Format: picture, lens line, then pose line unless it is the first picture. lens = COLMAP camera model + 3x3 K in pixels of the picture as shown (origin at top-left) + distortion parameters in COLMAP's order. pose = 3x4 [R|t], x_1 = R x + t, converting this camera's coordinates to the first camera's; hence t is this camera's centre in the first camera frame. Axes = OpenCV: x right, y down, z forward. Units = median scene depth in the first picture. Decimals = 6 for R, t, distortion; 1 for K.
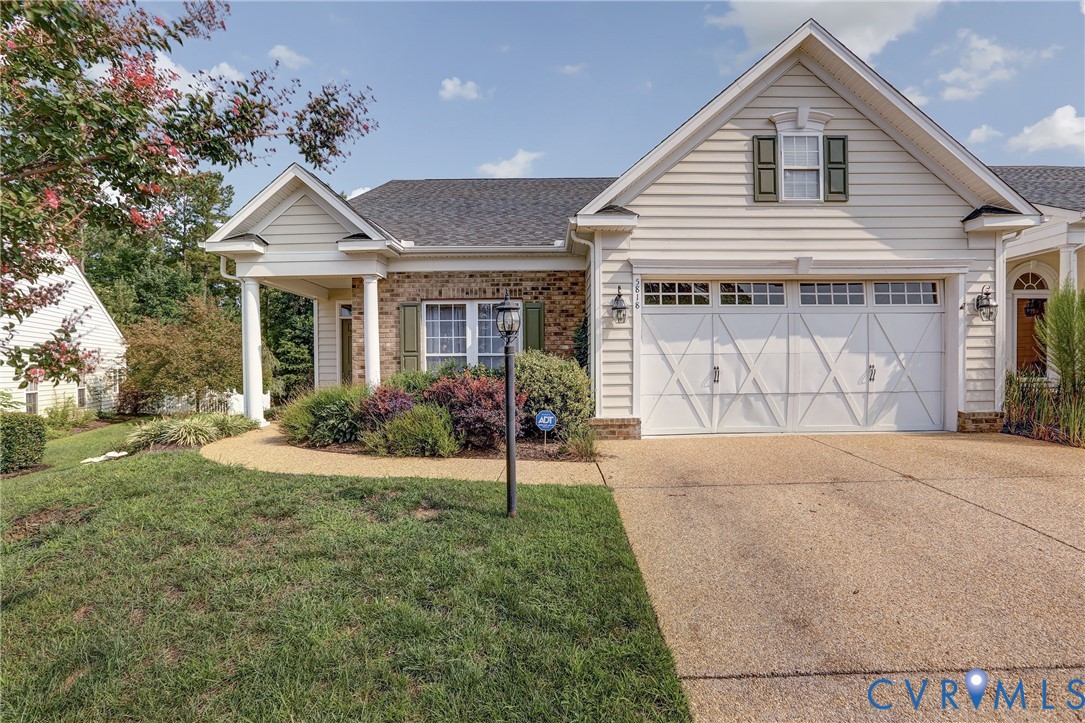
lens RADIAL K [[476.8, 0, 572.4], [0, 476.8, 364.7], [0, 0, 1]] dist [-0.009771, 0.000412]
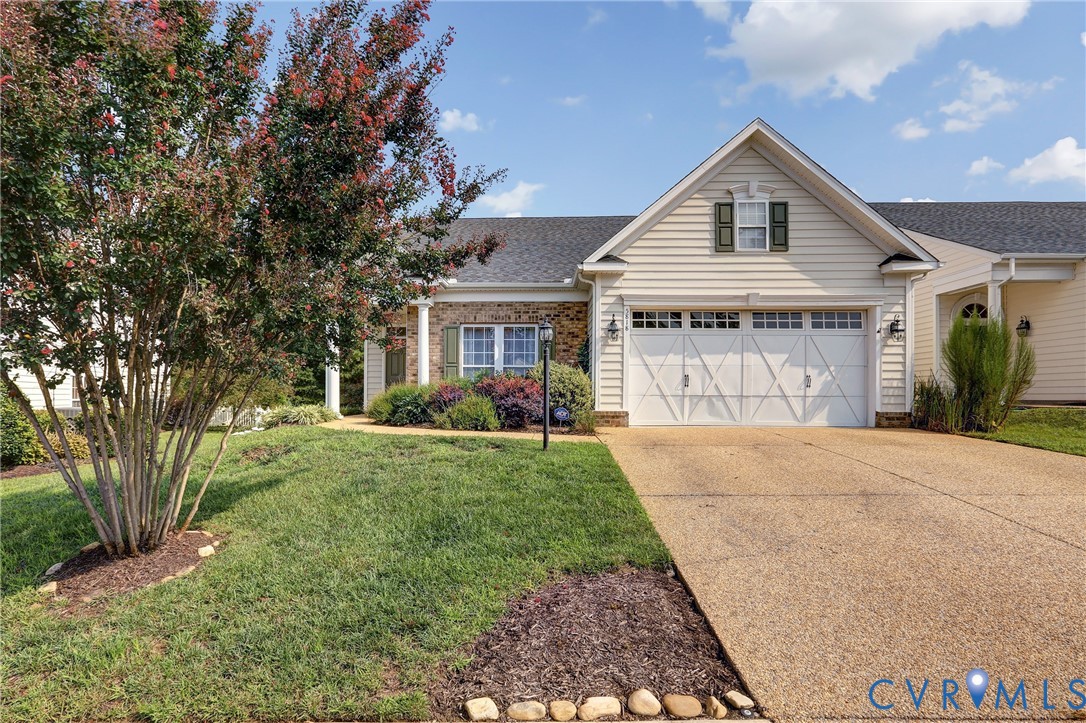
lens RADIAL K [[502.8, 0, 539.5], [0, 502.8, 382.8], [0, 0, 1]] dist [-0.000177, -0.000251]
pose [[0.998461, 0.012957, -0.053932, -0.031757], [-0.014275, 0.999607, -0.024122, 0.066607], [0.053598, 0.024854, 0.998253, -0.423679]]
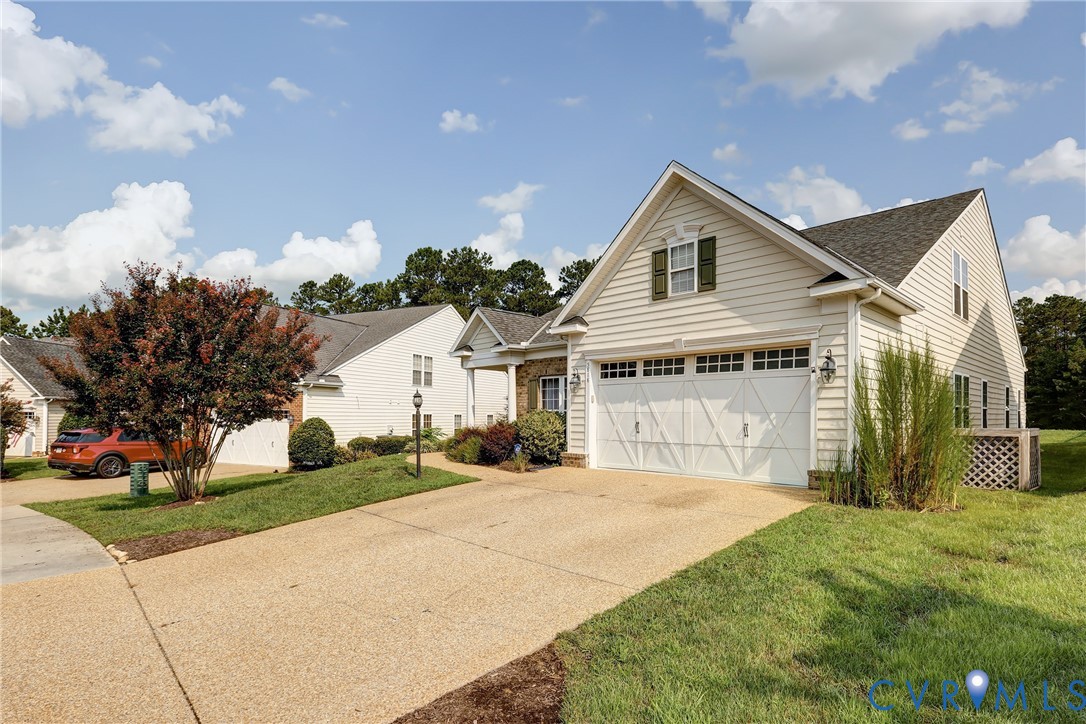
lens RADIAL K [[542.6, 0, 579.3], [0, 542.6, 406.5], [0, 0, 1]] dist [0.001352, 0.000473]
pose [[0.702666, 0.001782, -0.711517, 1.312477], [-0.012165, 0.999881, -0.009509, -0.022871], [0.711416, 0.015337, 0.702604, -0.227016]]
